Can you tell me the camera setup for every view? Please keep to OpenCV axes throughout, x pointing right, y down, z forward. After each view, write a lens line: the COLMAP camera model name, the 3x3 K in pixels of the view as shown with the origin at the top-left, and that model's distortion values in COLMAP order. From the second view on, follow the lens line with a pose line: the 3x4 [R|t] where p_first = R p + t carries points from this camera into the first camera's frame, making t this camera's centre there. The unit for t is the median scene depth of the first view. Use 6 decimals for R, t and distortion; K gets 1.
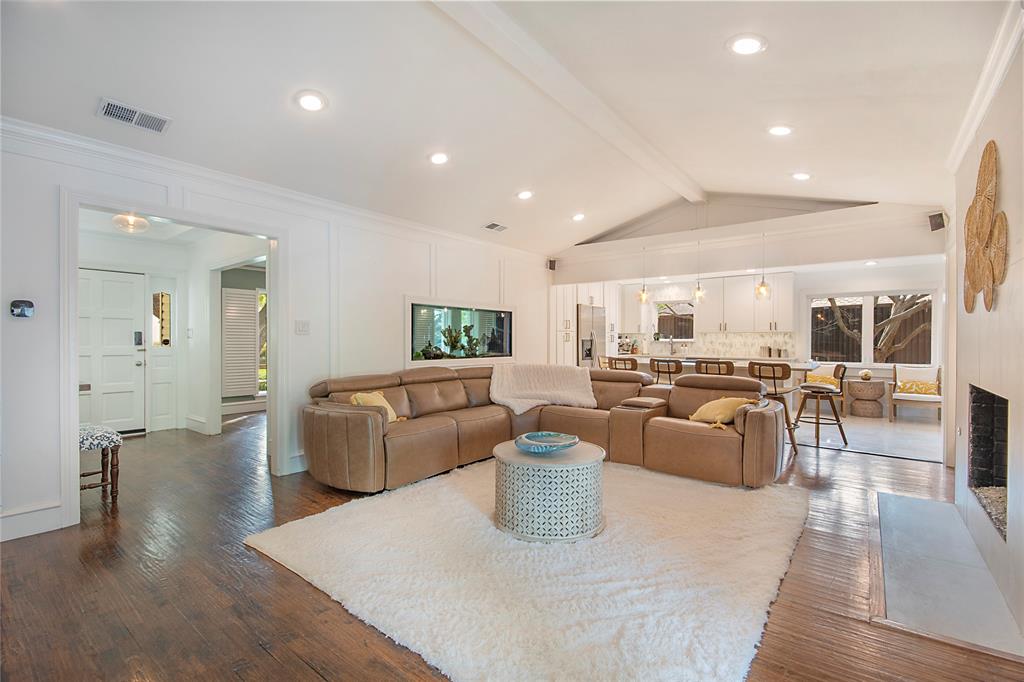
lens RADIAL K [[449.2, 0, 512.0], [0, 449.2, 341.0], [0, 0, 1]] dist [0.000963, 0.000001]
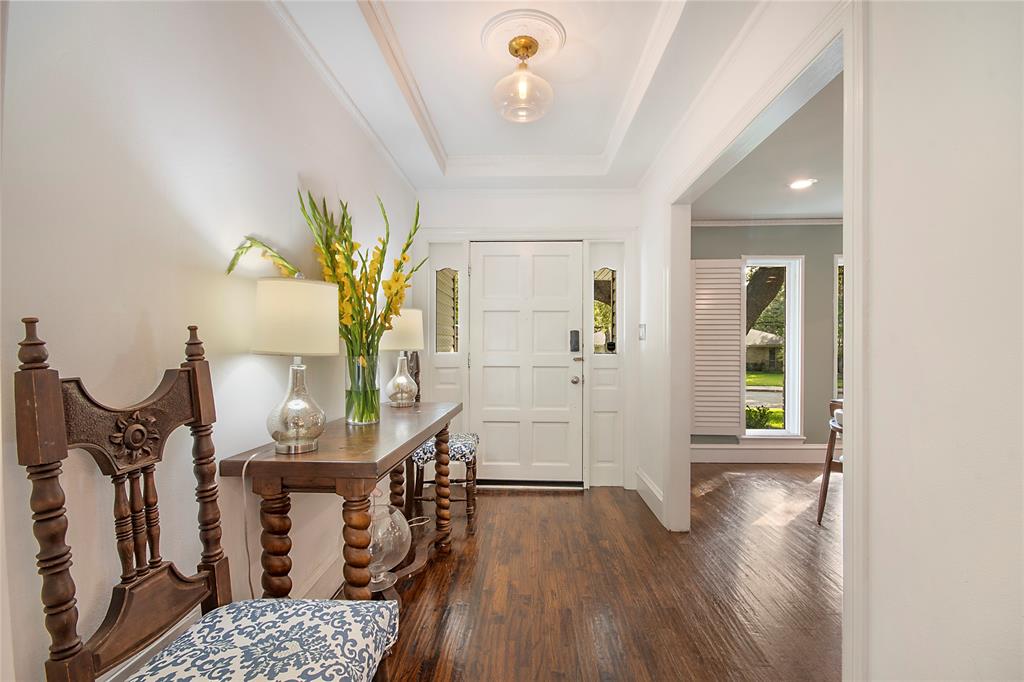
lens RADIAL K [[460.9, 0, 517.4], [0, 460.9, 343.2], [0, 0, 1]] dist [0.000662, -0.000172]
pose [[0.594184, -0.001979, -0.804327, -0.343818], [-0.000416, 0.999996, -0.002768, -0.000735], [0.804329, 0.001980, 0.594181, 0.535395]]
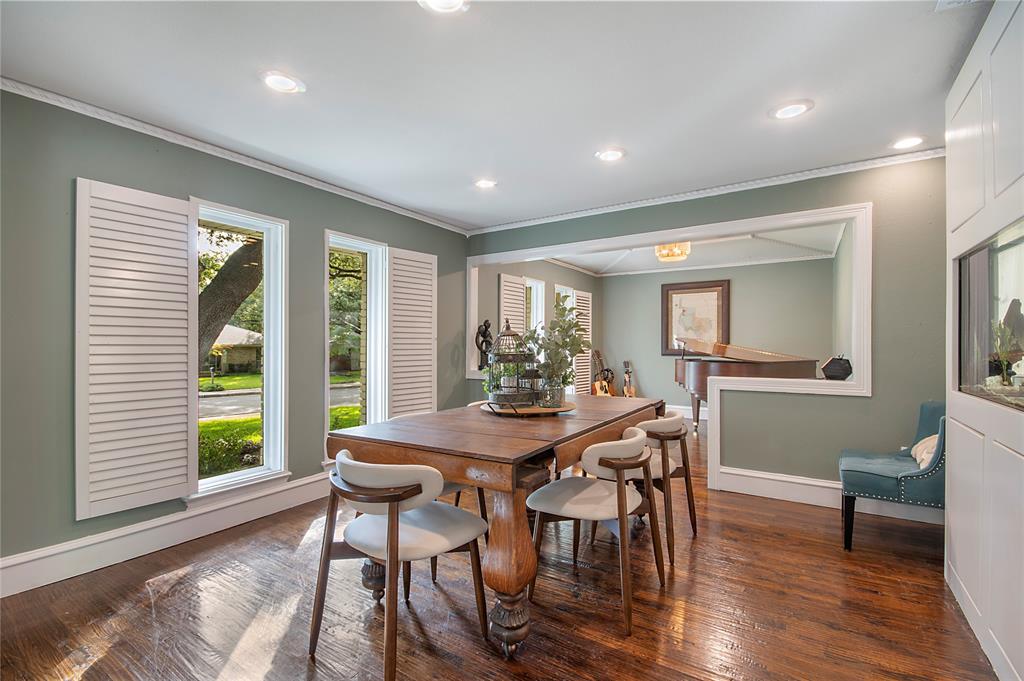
lens RADIAL K [[460.9, 0, 517.4], [0, 460.9, 342.7], [0, 0, 1]] dist [0.000662, -0.000172]
pose [[0.995518, 0.002200, 0.094545, -0.462733], [-0.001533, 0.999973, -0.007125, -0.000691], [-0.094559, 0.006948, 0.995495, 0.816120]]
